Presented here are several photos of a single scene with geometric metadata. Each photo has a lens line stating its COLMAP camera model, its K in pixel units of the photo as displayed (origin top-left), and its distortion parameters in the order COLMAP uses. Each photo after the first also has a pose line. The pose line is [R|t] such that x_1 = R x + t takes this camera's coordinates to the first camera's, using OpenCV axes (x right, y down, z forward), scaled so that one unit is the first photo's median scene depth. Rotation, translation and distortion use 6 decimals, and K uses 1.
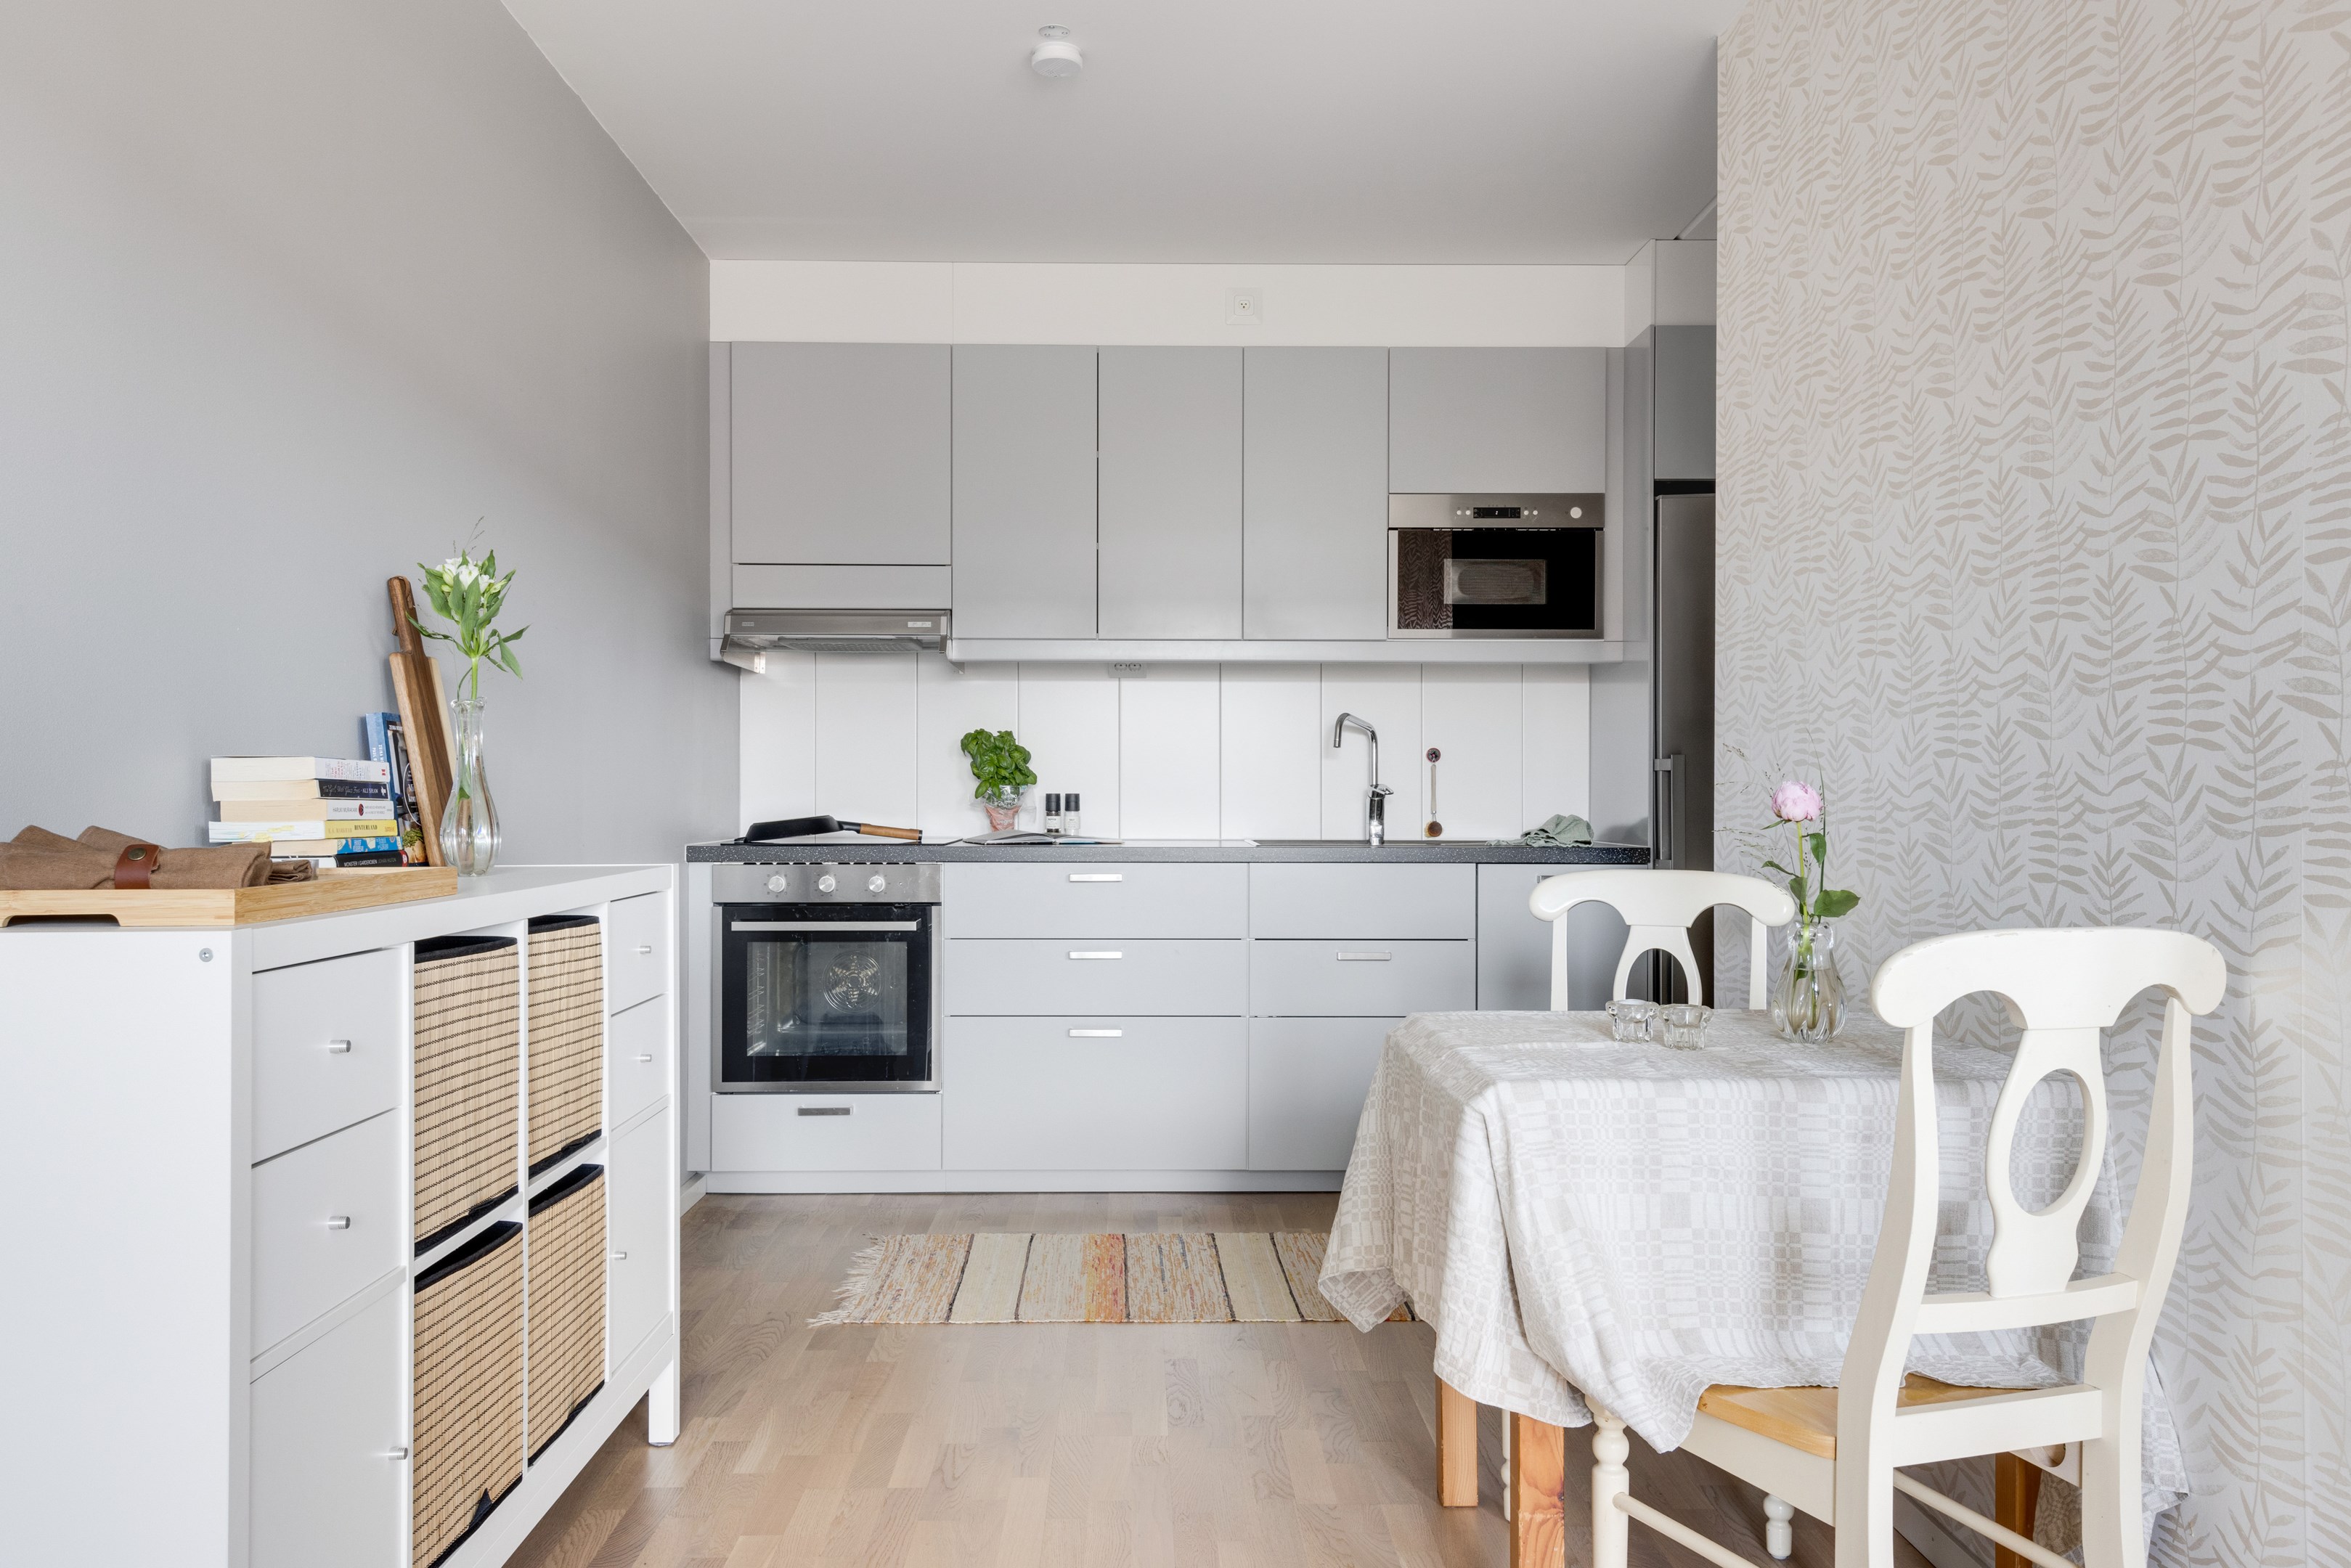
lens RADIAL K [[1843.7, 0, 1176.0], [0, 1843.7, 782.9], [0, 0, 1]] dist [-0.000807, -0.003351]
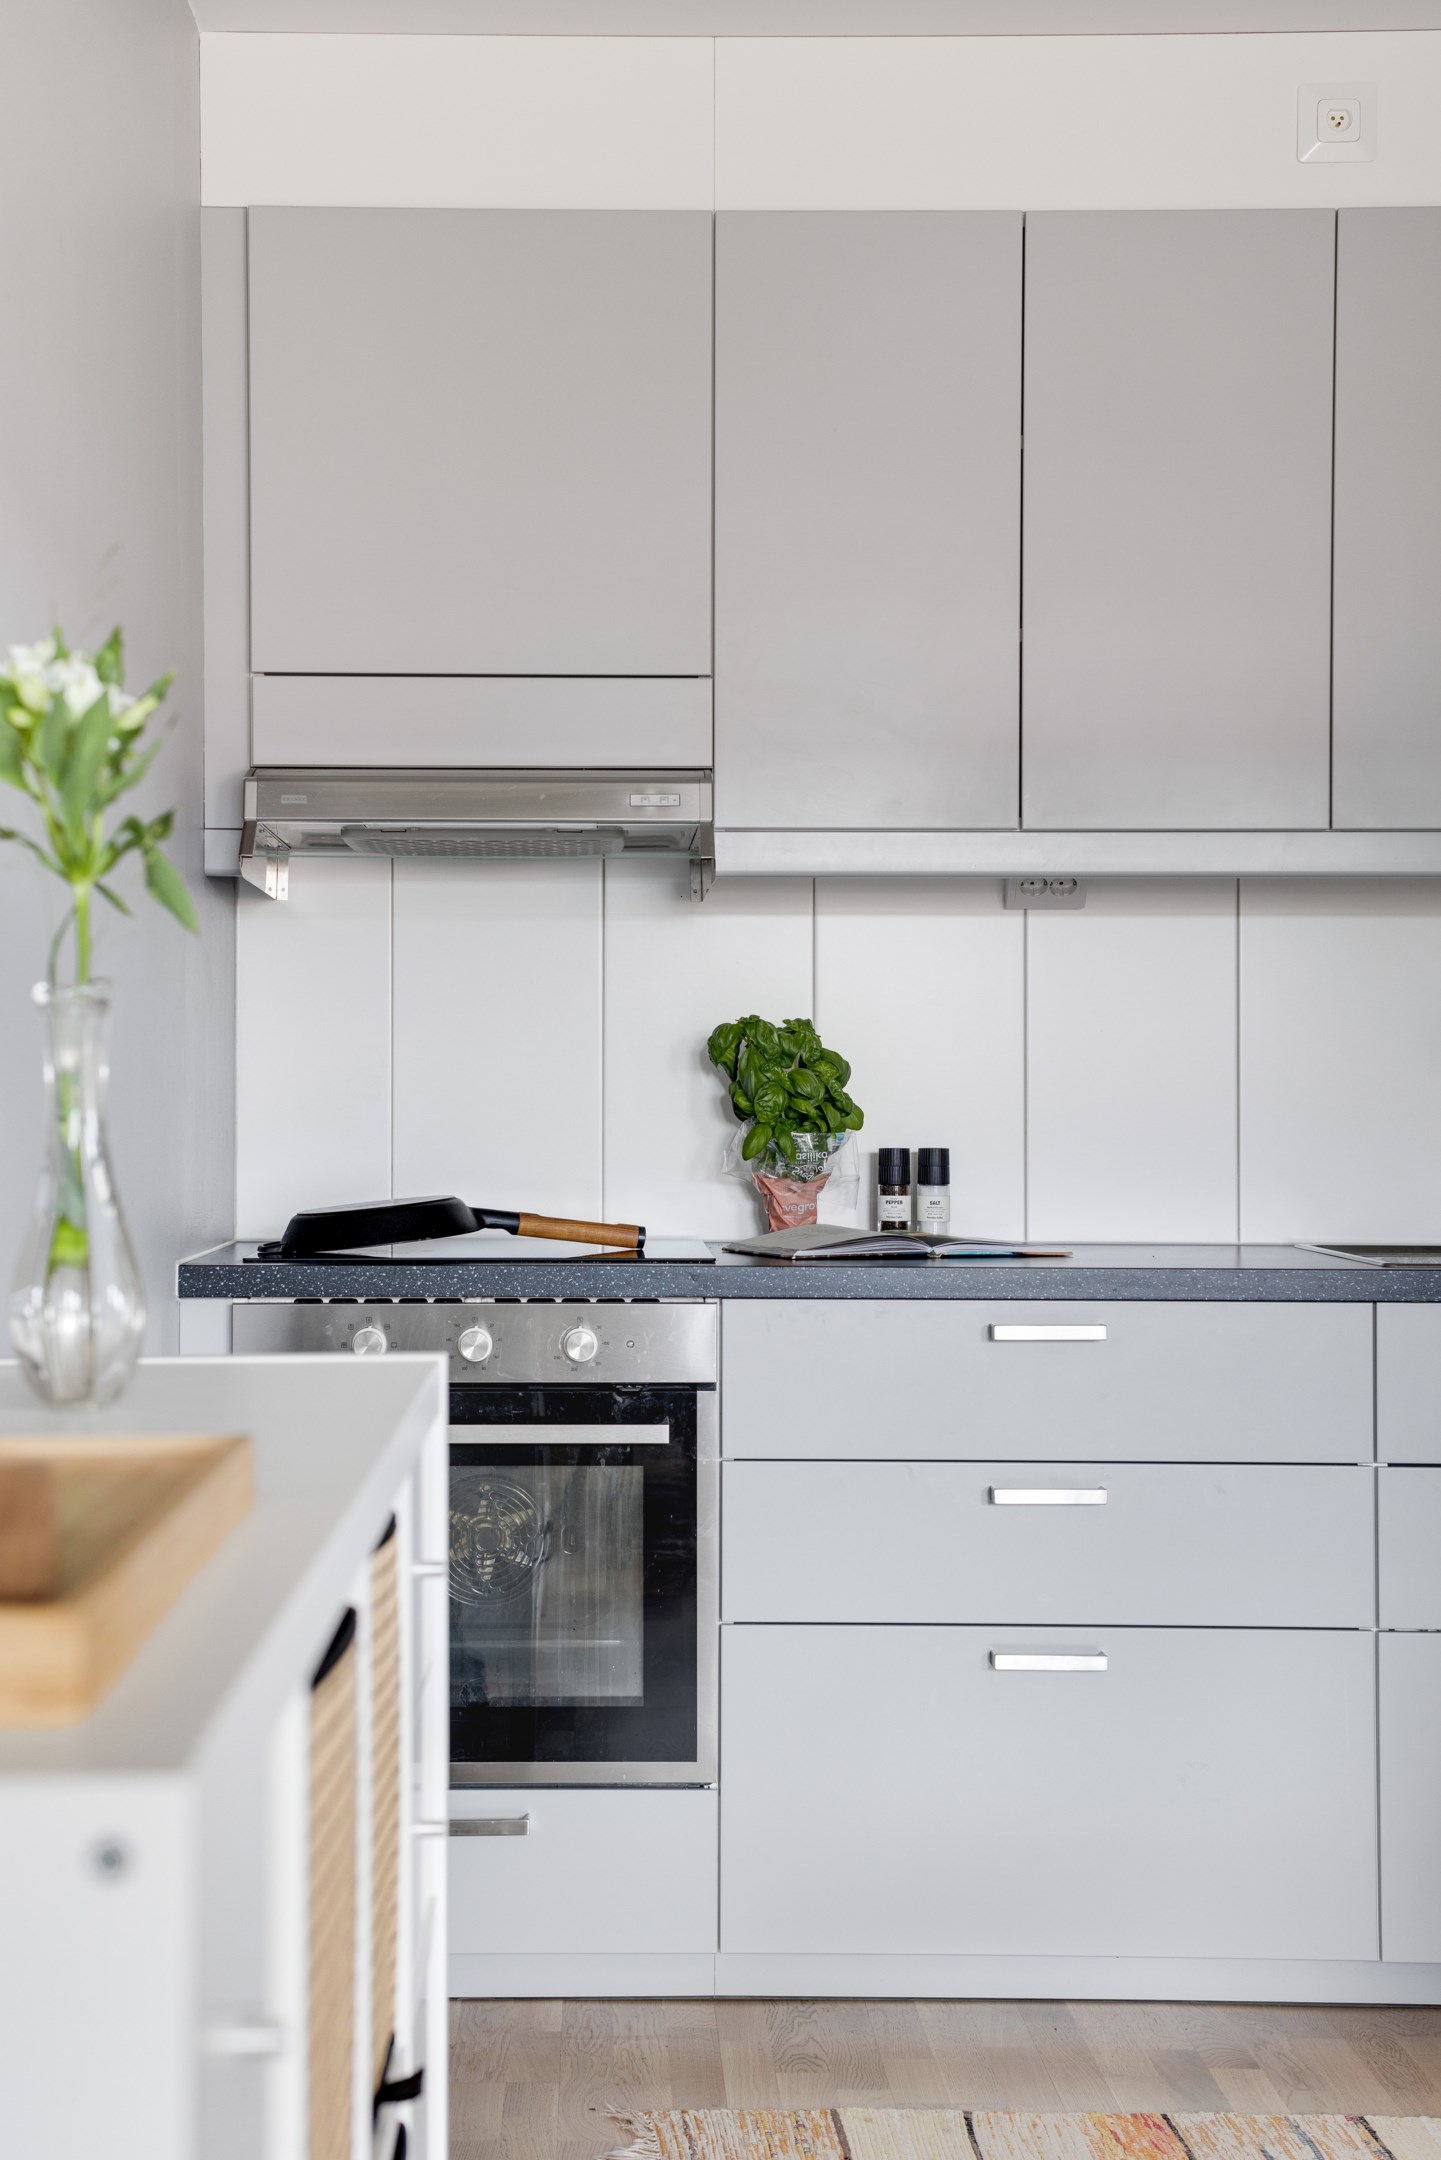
lens RADIAL K [[3505.9, 0, 720.4], [0, 3505.9, 1081.4], [0, 0, 1]] dist [0.058066, 0.000000]
pose [[0.999493, -0.000374, -0.031828, -0.094629], [0.000228, 0.999989, -0.004582, -0.008689], [0.031829, 0.004572, 0.999483, 0.093945]]
